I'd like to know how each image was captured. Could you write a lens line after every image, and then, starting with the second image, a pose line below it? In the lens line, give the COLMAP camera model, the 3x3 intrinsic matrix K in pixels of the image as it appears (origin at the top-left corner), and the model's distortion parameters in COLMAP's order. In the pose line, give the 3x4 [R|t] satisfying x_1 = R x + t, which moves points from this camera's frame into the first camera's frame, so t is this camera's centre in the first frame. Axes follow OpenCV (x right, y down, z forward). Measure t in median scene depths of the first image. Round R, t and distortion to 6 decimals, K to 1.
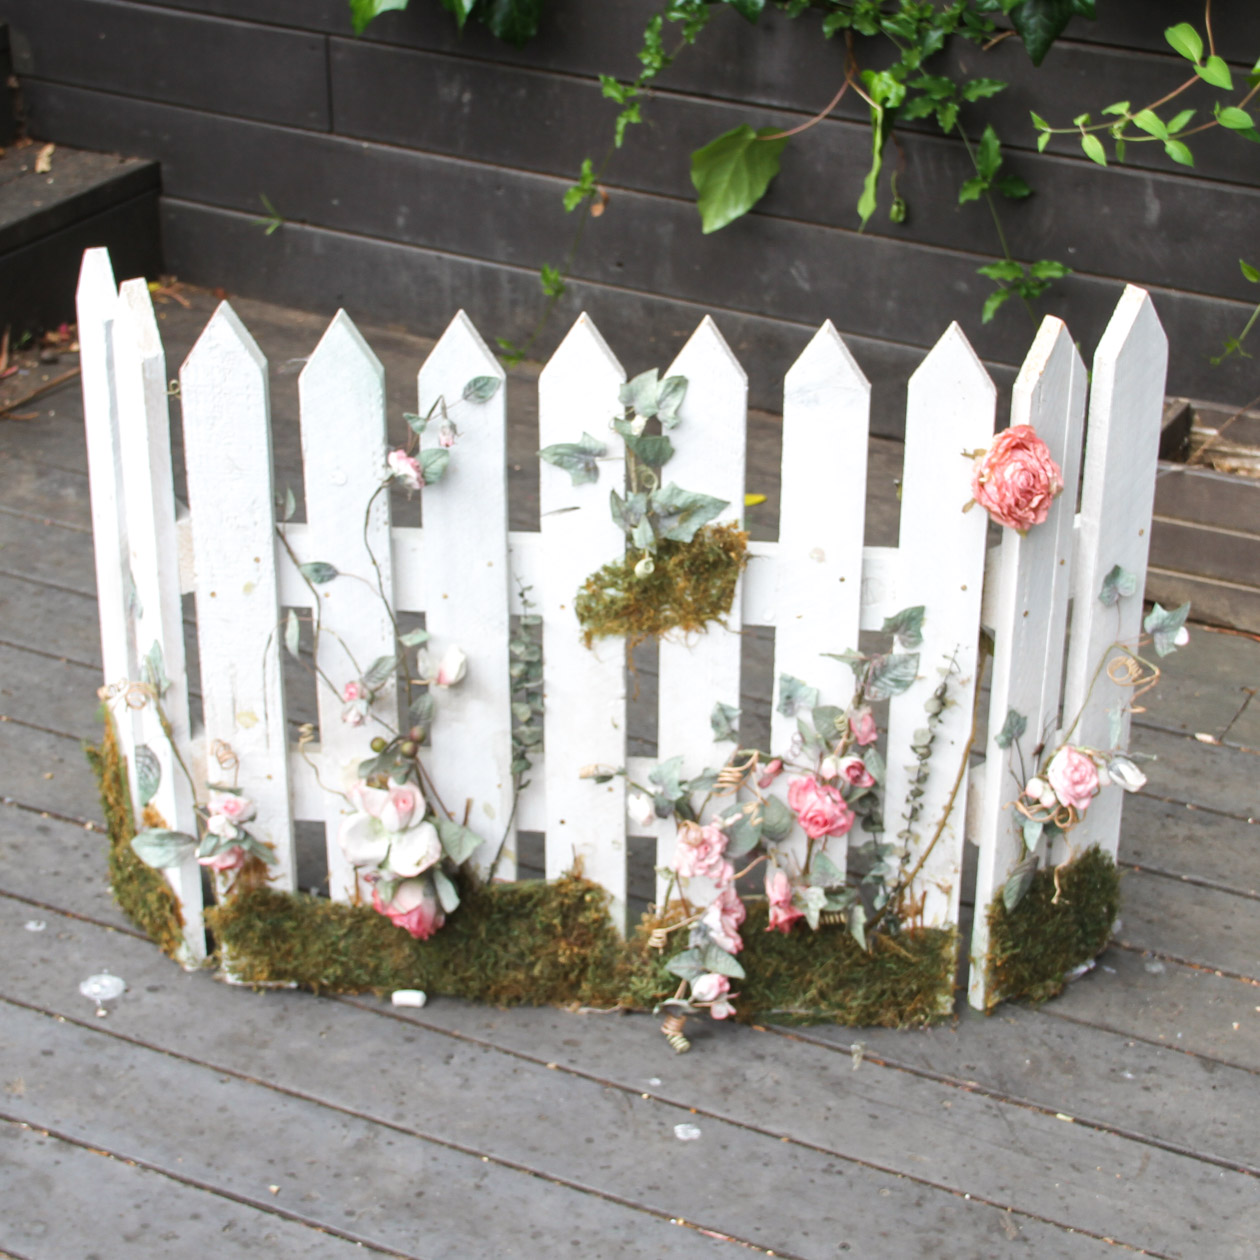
lens RADIAL K [[2859.9, 0, 627.2], [0, 2859.9, 626.6], [0, 0, 1]] dist [0.035162, 0.000000]
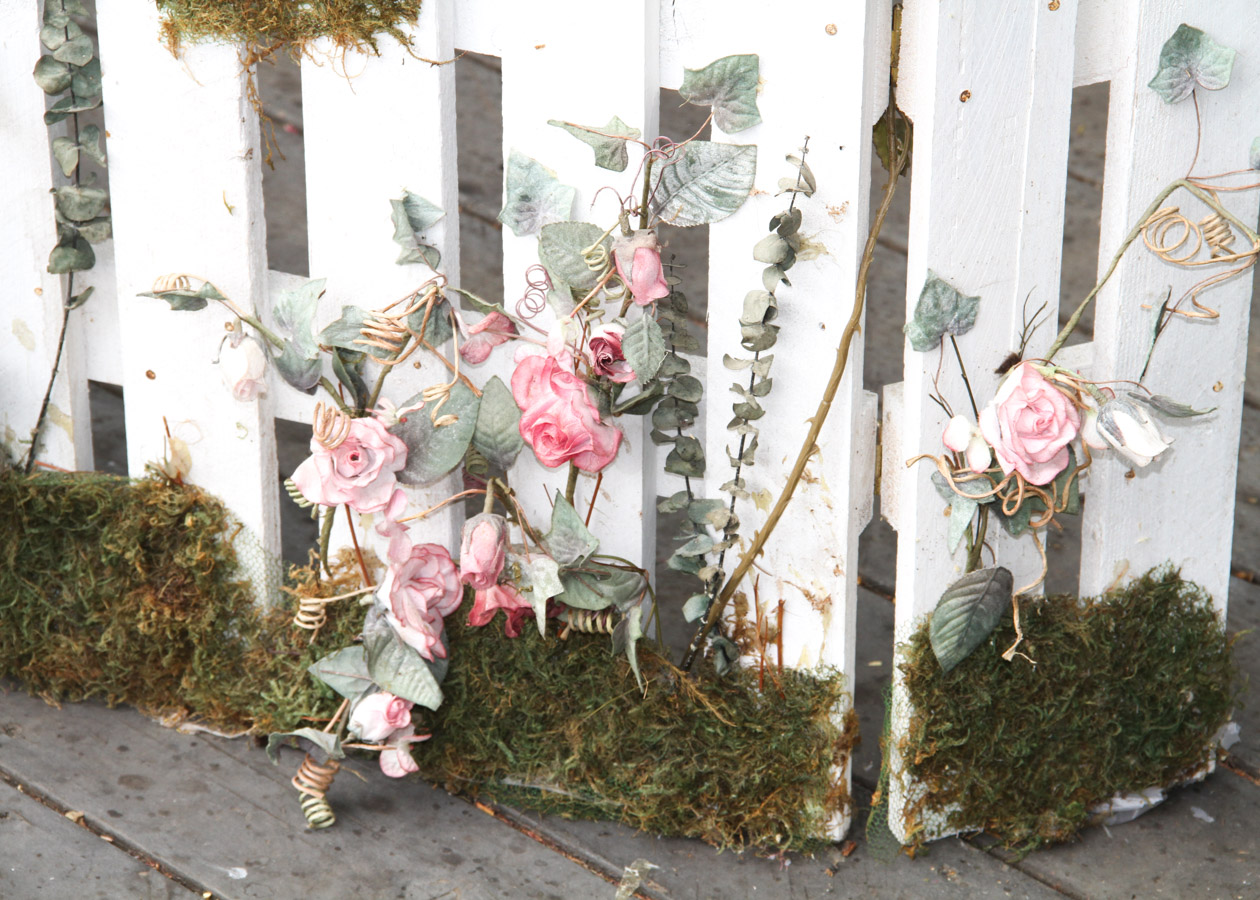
lens RADIAL K [[5301.2, 0, 637.6], [0, 5301.2, 450.1], [0, 0, 1]] dist [0.998769, 0.000000]
pose [[0.960574, 0.144049, -0.237798, 0.316392], [-0.127558, 0.988317, 0.083419, -0.014036], [0.247036, -0.049797, 0.967726, 0.044541]]
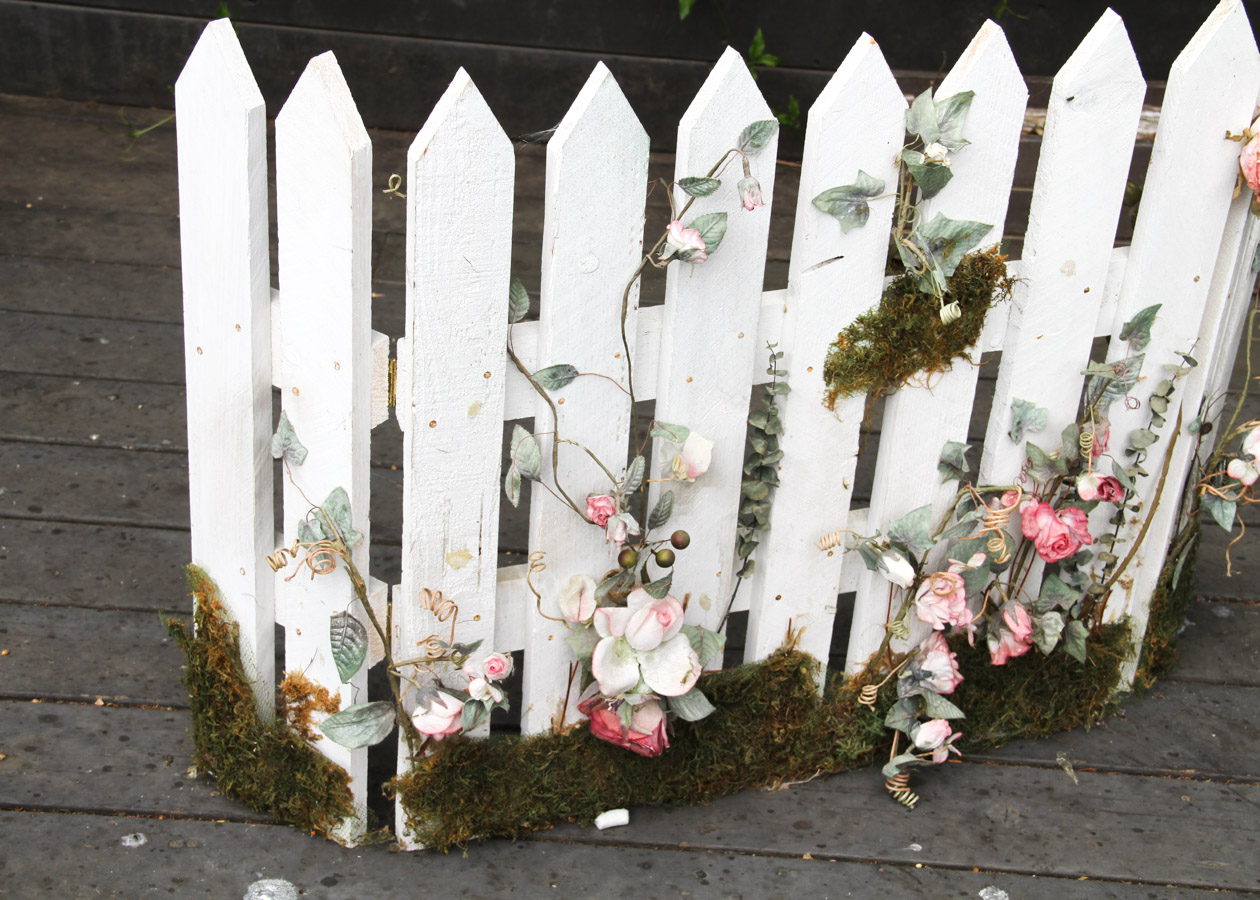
lens RADIAL K [[2181.7, 0, 632.7], [0, 2181.7, 450.3], [0, 0, 1]] dist [0.187202, 0.000000]
pose [[0.901239, -0.181665, 0.393404, -0.341807], [0.147235, 0.982243, 0.116281, -0.068701], [-0.407543, -0.046874, 0.911982, 0.389227]]
